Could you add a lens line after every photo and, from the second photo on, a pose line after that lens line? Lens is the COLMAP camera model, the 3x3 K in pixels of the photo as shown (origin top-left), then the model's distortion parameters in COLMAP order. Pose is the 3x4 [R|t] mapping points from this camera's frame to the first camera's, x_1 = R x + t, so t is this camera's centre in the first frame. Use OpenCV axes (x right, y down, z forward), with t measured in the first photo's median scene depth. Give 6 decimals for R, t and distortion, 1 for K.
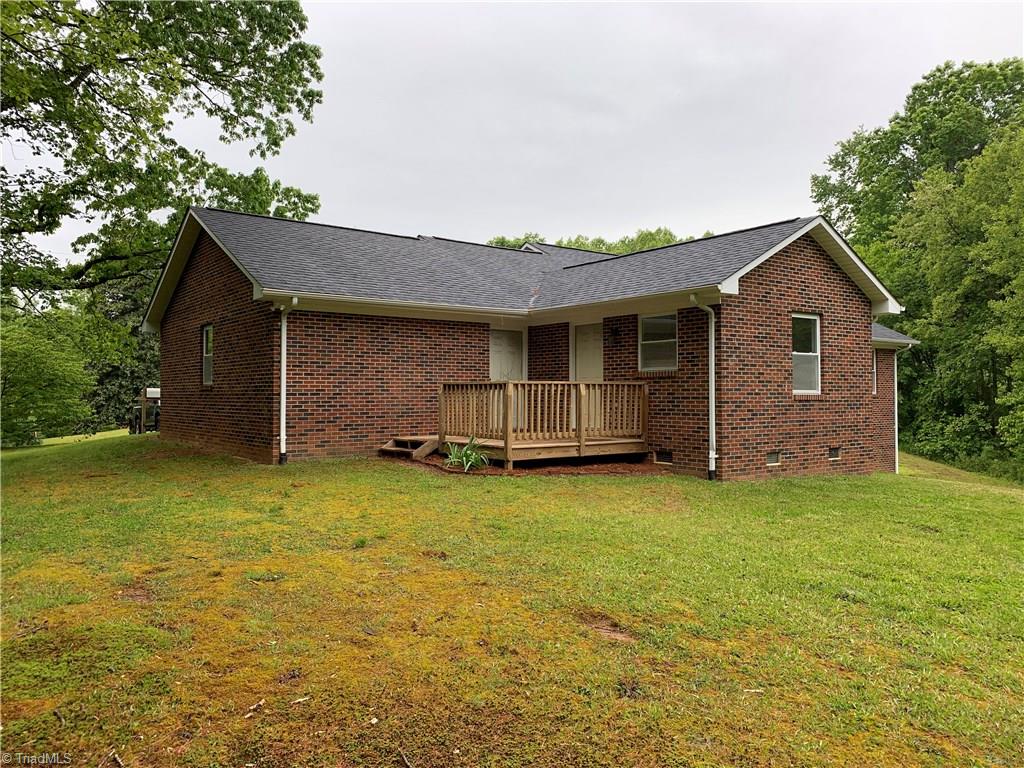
lens RADIAL K [[779.3, 0, 512.1], [0, 779.3, 383.9], [0, 0, 1]] dist [0.003120, -0.002486]
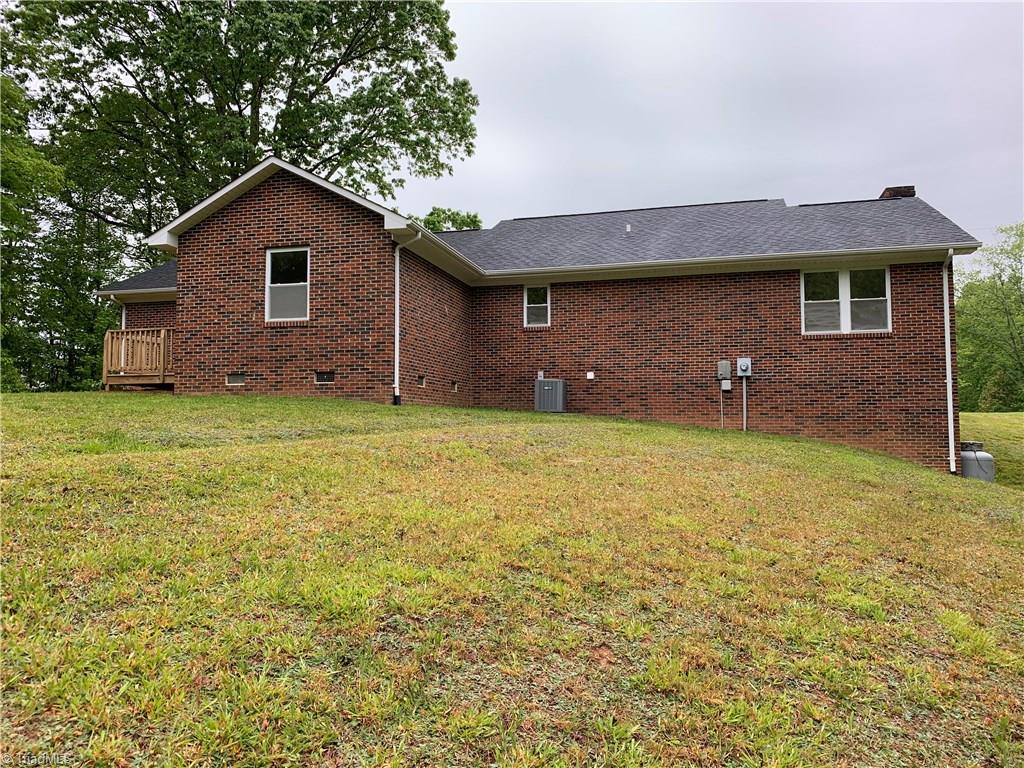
lens RADIAL K [[779.3, 0, 511.8], [0, 779.3, 385.2], [0, 0, 1]] dist [0.003120, -0.002486]
pose [[0.638677, -0.047738, -0.767992, 1.400673], [0.011759, 0.998563, -0.052291, 0.161127], [0.769385, 0.024366, 0.638321, 0.558815]]
